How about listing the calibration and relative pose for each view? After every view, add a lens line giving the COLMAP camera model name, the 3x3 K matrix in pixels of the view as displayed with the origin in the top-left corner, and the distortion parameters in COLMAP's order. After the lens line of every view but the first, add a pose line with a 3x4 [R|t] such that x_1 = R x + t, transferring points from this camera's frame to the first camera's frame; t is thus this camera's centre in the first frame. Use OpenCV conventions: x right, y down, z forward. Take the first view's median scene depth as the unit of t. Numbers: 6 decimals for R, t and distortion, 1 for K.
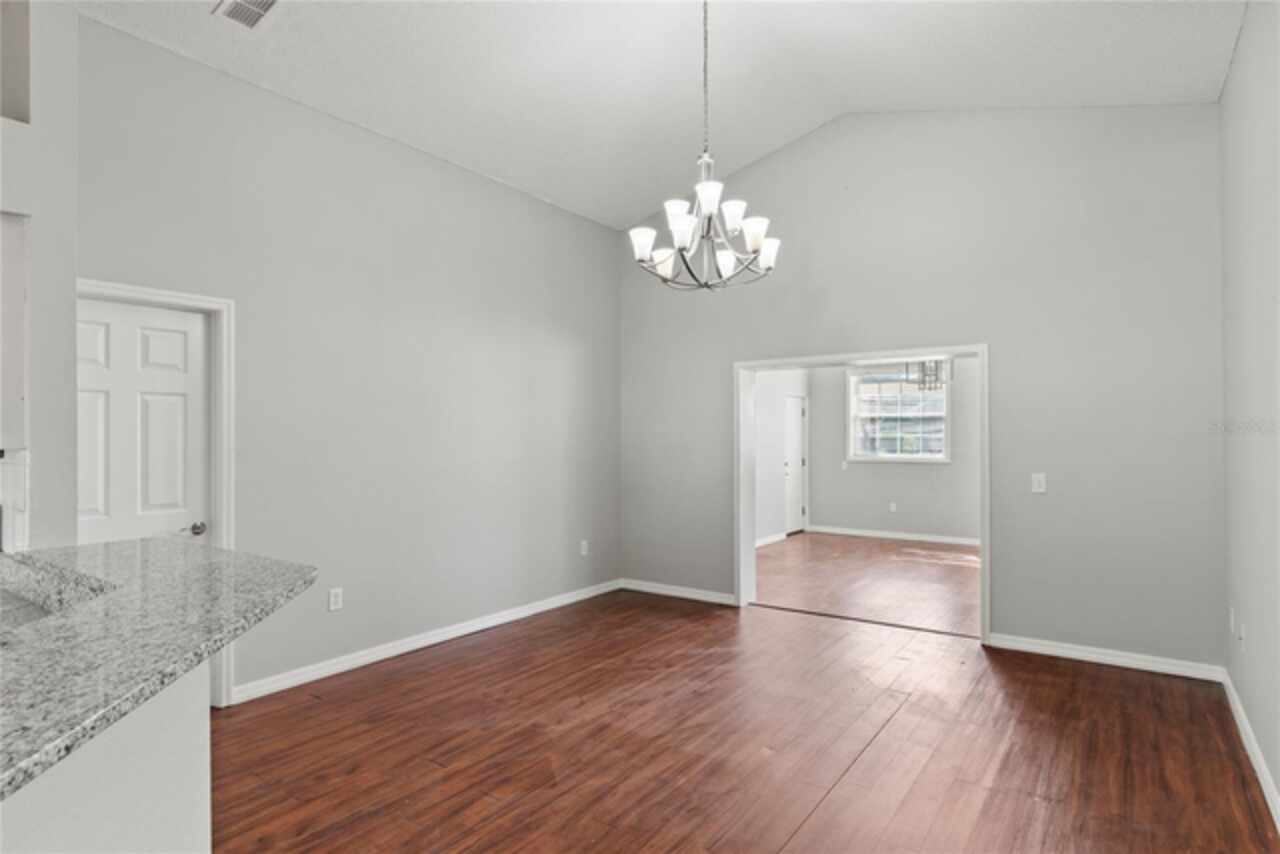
lens RADIAL K [[720.8, 0, 642.0], [0, 720.8, 427.0], [0, 0, 1]] dist [0.009909, 0.001088]
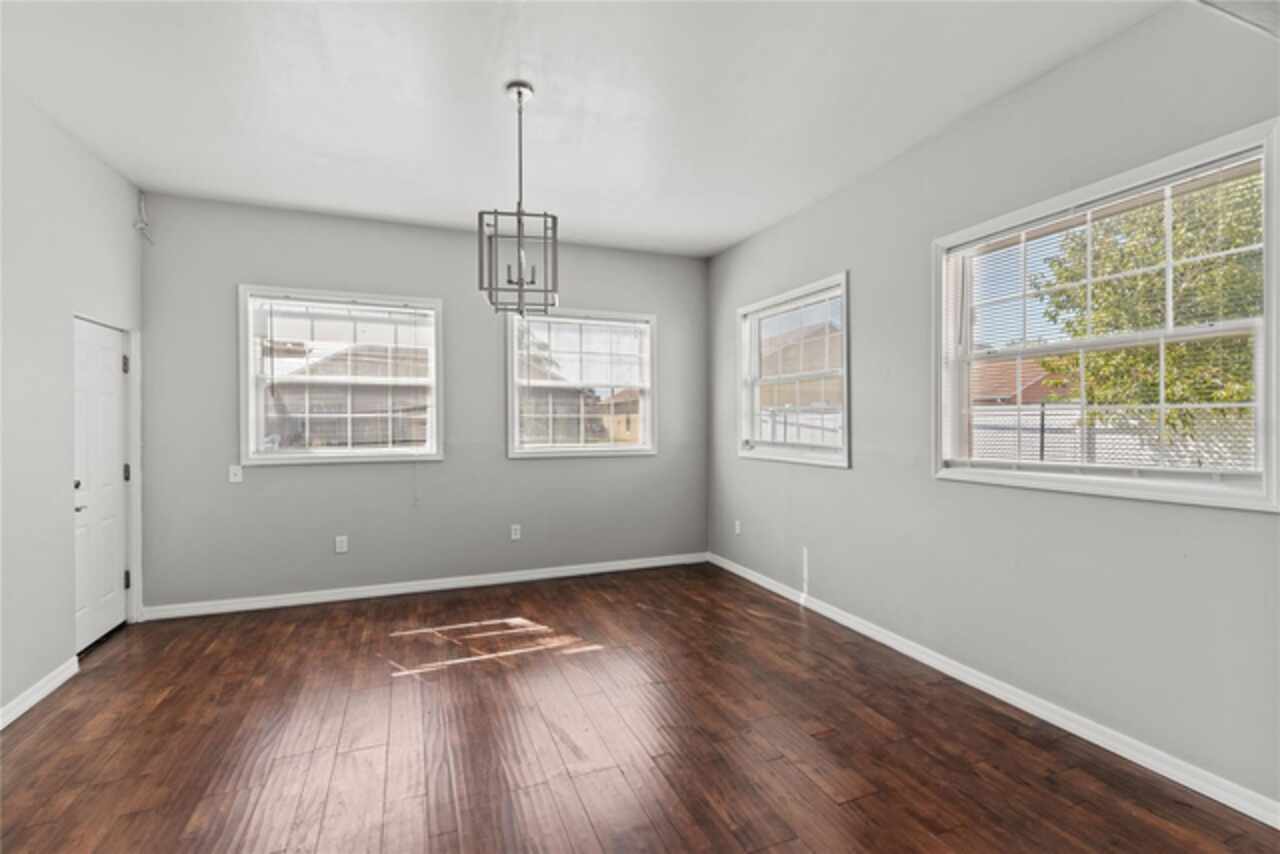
lens RADIAL K [[578.2, 0, 648.2], [0, 578.2, 420.4], [0, 0, 1]] dist [0.009838, 0.000078]
pose [[0.553535, 0.001653, 0.832824, 0.103823], [-0.002483, 0.999997, -0.000335, 0.014816], [-0.832822, -0.001882, 0.553537, 0.548578]]
